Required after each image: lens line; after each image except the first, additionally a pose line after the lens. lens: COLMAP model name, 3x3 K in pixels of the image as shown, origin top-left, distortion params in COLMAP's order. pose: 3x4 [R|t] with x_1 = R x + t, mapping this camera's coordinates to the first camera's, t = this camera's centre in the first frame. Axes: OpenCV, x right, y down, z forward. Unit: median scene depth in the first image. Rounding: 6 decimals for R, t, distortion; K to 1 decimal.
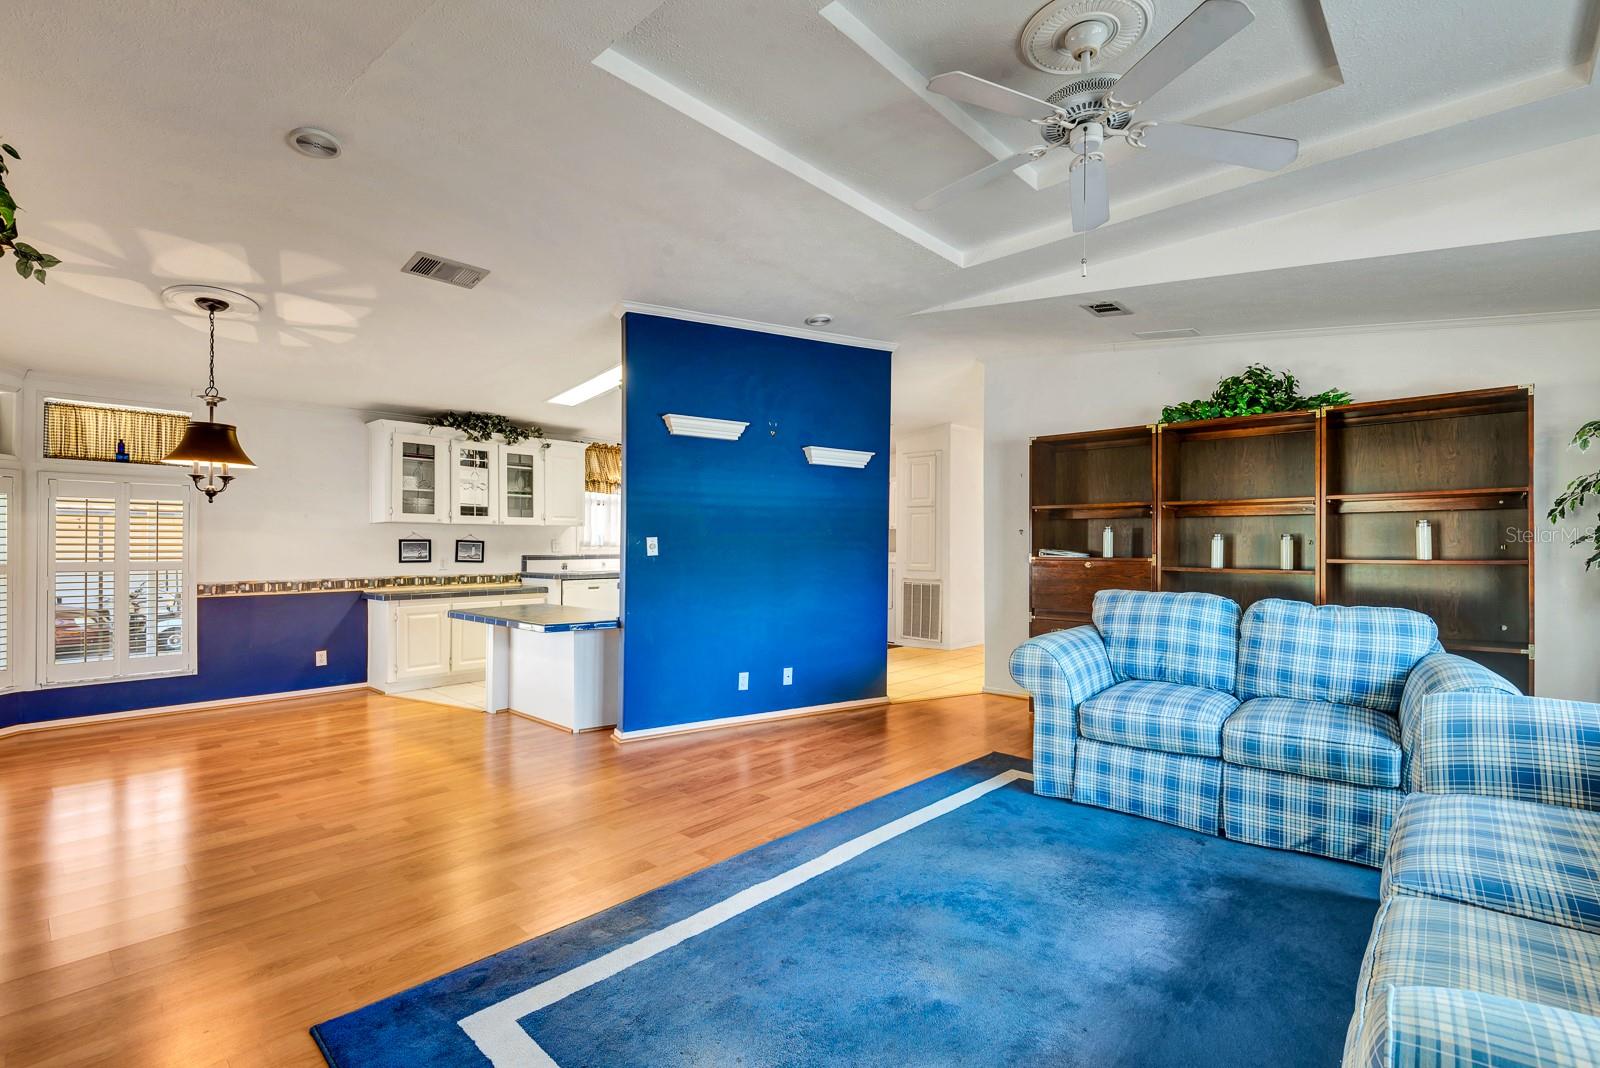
lens RADIAL K [[747.7, 0, 826.5], [0, 747.7, 544.8], [0, 0, 1]] dist [0.017225, -0.007606]
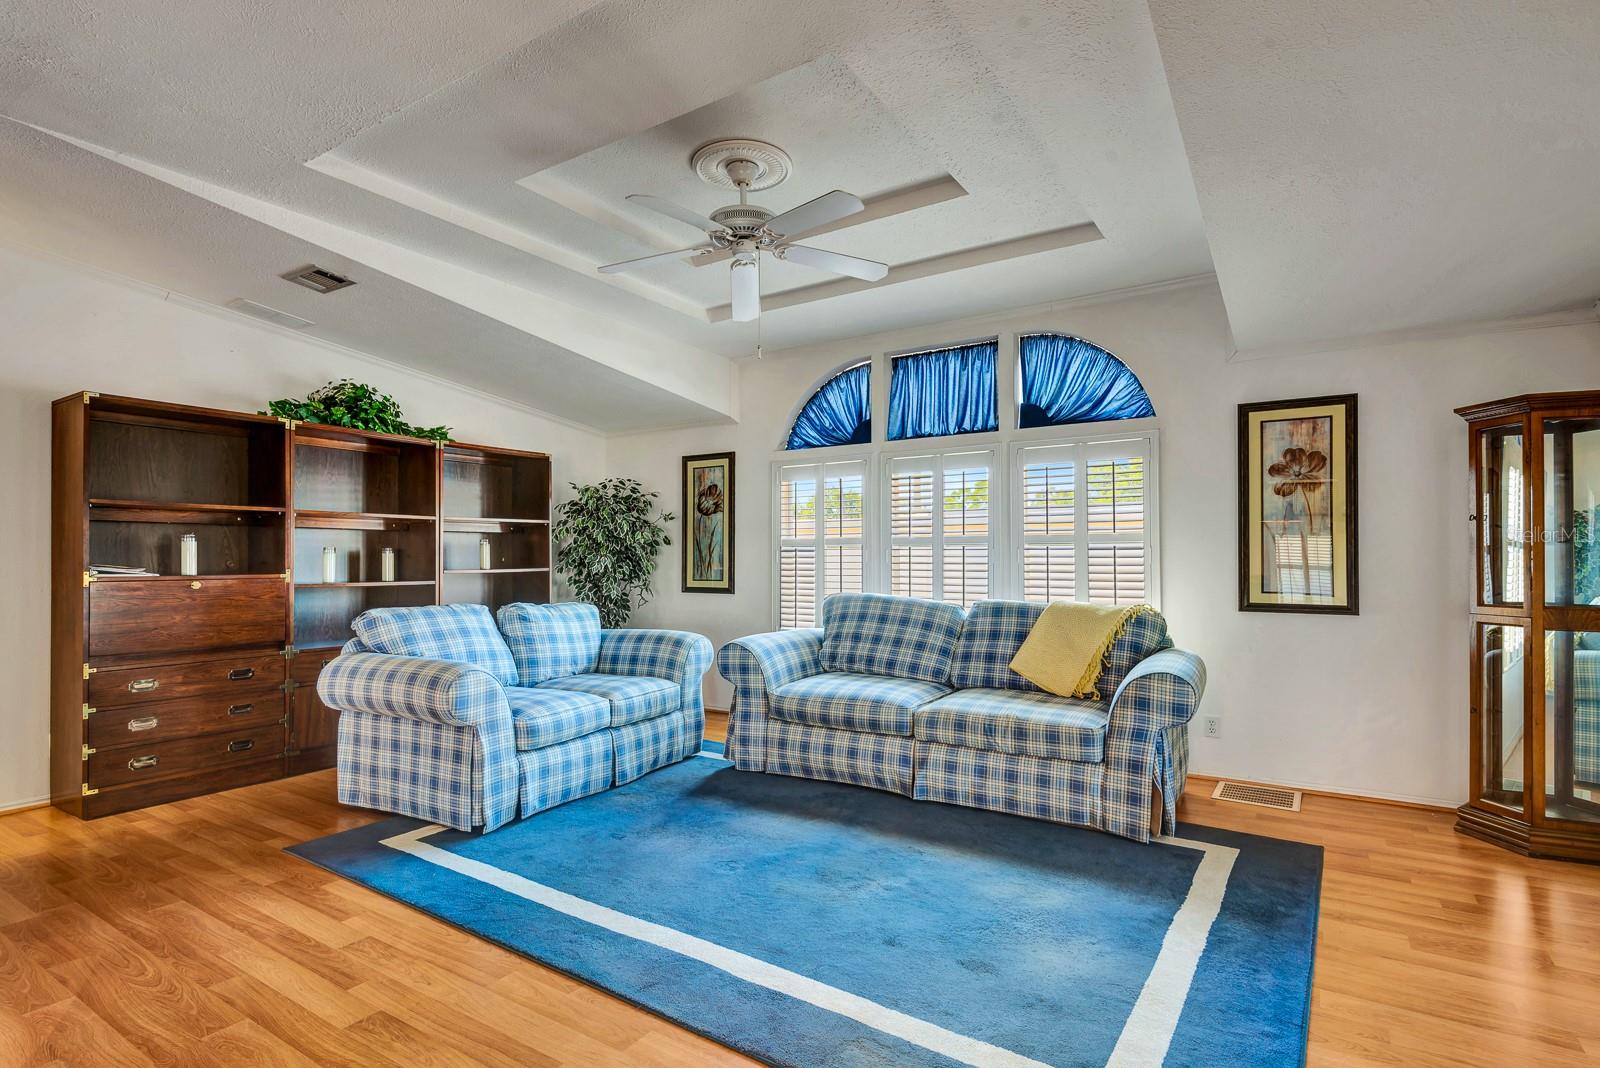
lens RADIAL K [[747.7, 0, 759.8], [0, 747.7, 549.9], [0, 0, 1]] dist [0.017225, -0.007606]
pose [[-0.103158, 0.004556, 0.994655, -0.692441], [-0.000271, 0.999989, -0.004609, -0.007858], [-0.994665, -0.000745, -0.103155, 0.798238]]
